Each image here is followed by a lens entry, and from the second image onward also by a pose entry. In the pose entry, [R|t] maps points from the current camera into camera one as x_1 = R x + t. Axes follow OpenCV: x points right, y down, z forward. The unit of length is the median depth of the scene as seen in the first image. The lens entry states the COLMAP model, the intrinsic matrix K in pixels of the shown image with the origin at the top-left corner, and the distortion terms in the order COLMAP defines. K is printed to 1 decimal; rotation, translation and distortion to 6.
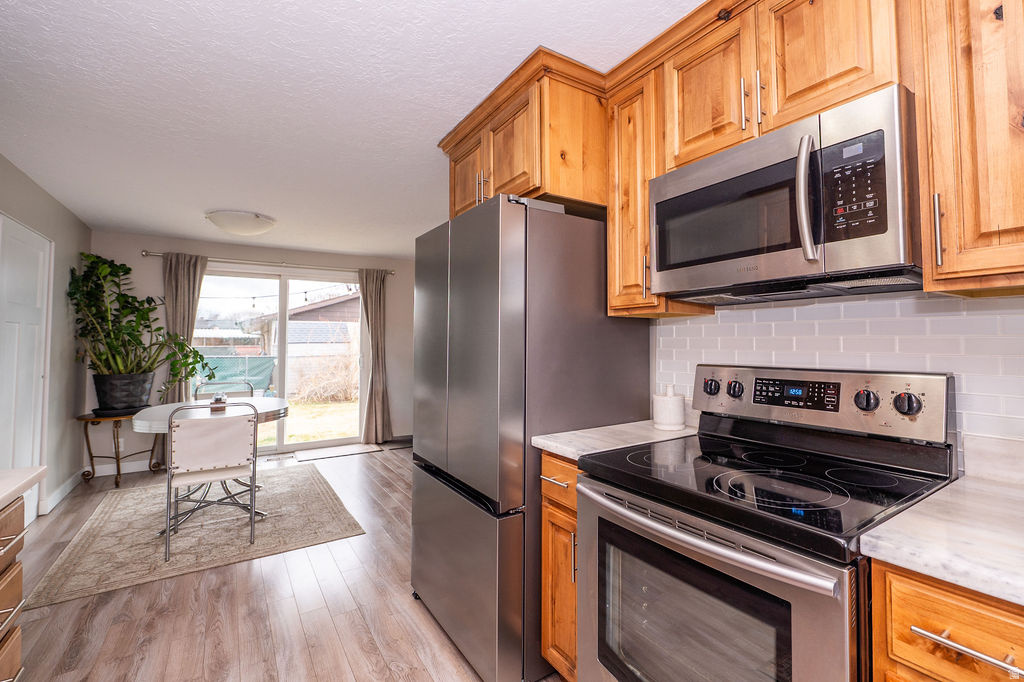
lens RADIAL K [[456.1, 0, 562.7], [0, 456.1, 325.7], [0, 0, 1]] dist [-0.010806, -0.001548]
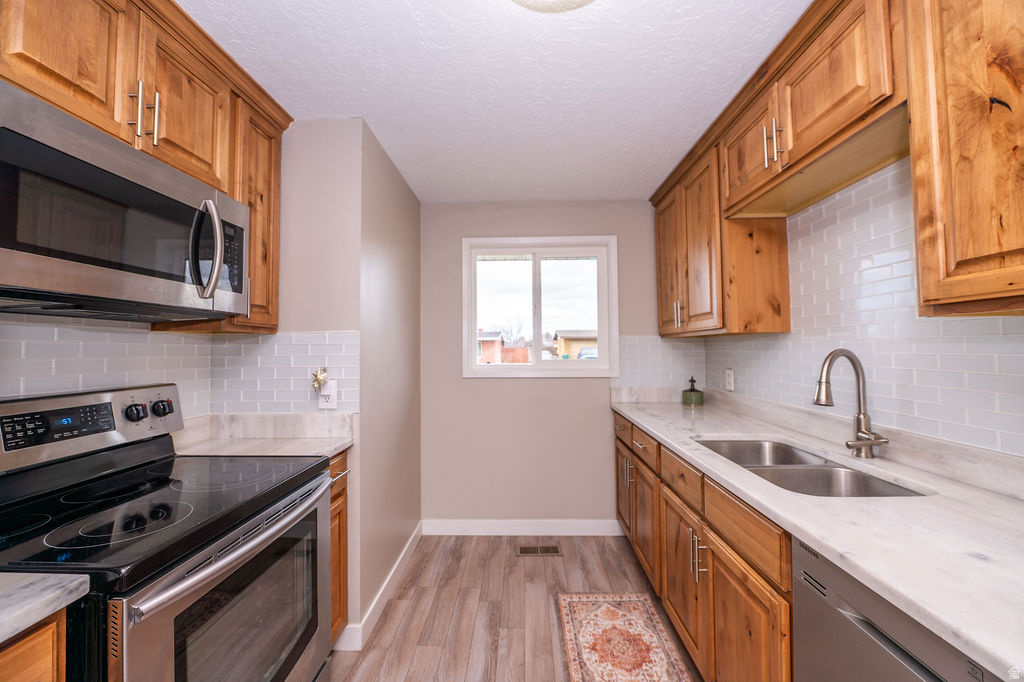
lens RADIAL K [[412.5, 0, 511.3], [0, 412.5, 337.7], [0, 0, 1]] dist [-0.008293, -0.002179]
pose [[-0.783653, 0.025949, 0.620656, -0.524600], [-0.012717, 0.998248, -0.057794, 0.013640], [-0.621068, -0.053183, -0.781950, 0.861115]]
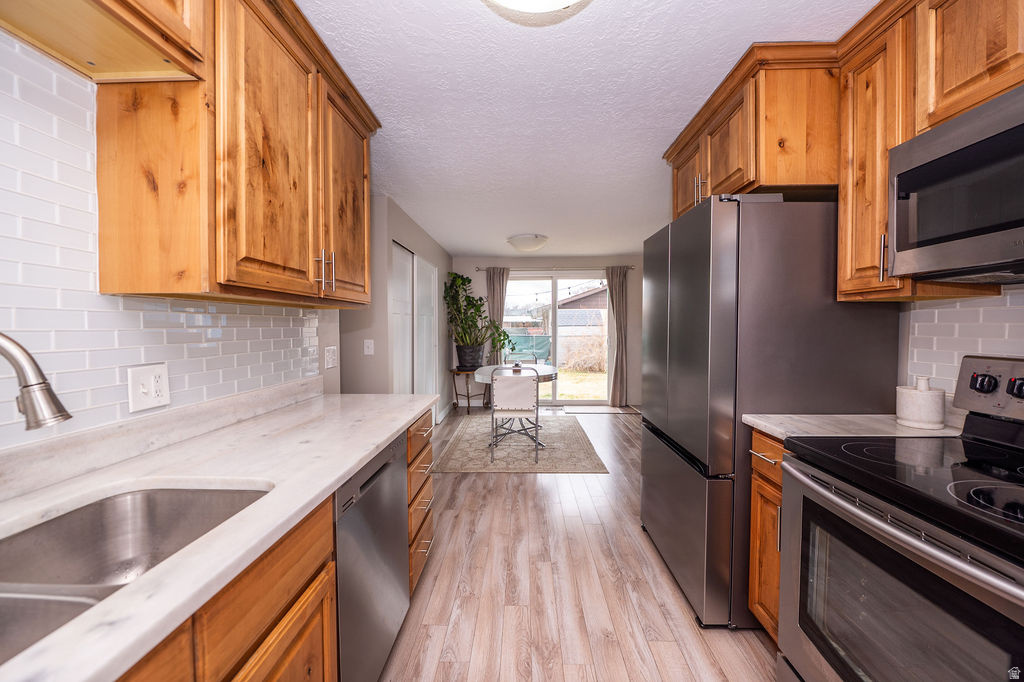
lens RADIAL K [[412.5, 0, 518.2], [0, 412.5, 333.6], [0, 0, 1]] dist [-0.008293, -0.002179]
pose [[0.794140, 0.013803, -0.607578, 0.094985], [0.022662, 0.998374, 0.052302, -0.014179], [0.607312, -0.055304, 0.792536, -0.098302]]
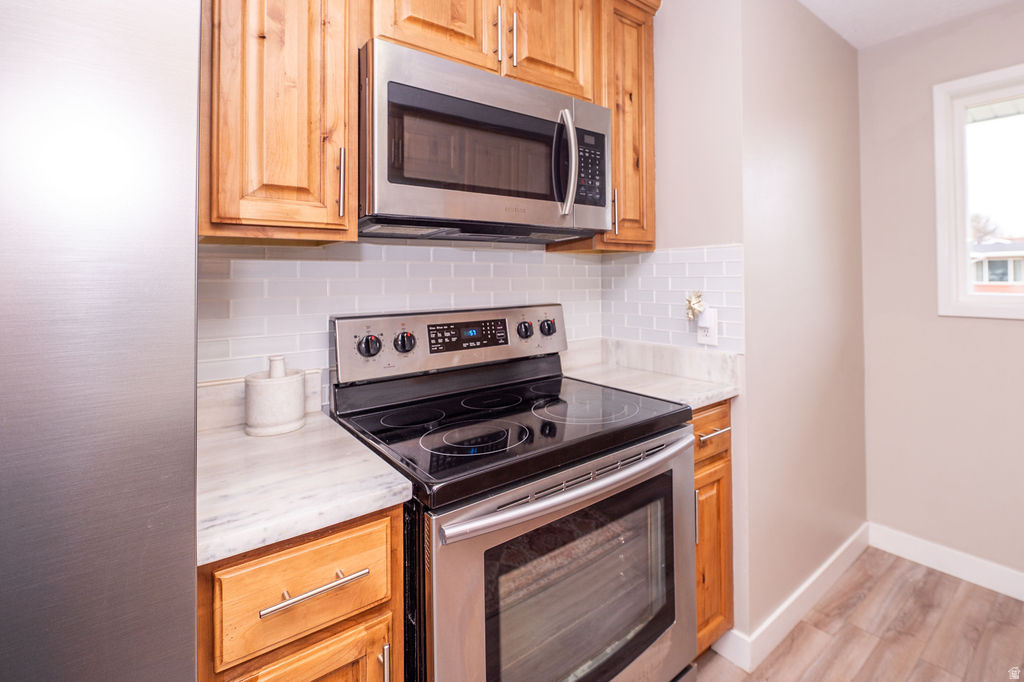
lens RADIAL K [[498.7, 0, 565.5], [0, 498.7, 267.4], [0, 0, 1]] dist [-0.002931, -0.000576]
pose [[-0.085190, 0.016247, 0.996232, -0.481916], [-0.027126, 0.999459, -0.018619, 0.011615], [-0.995995, -0.028610, -0.084703, 0.702857]]
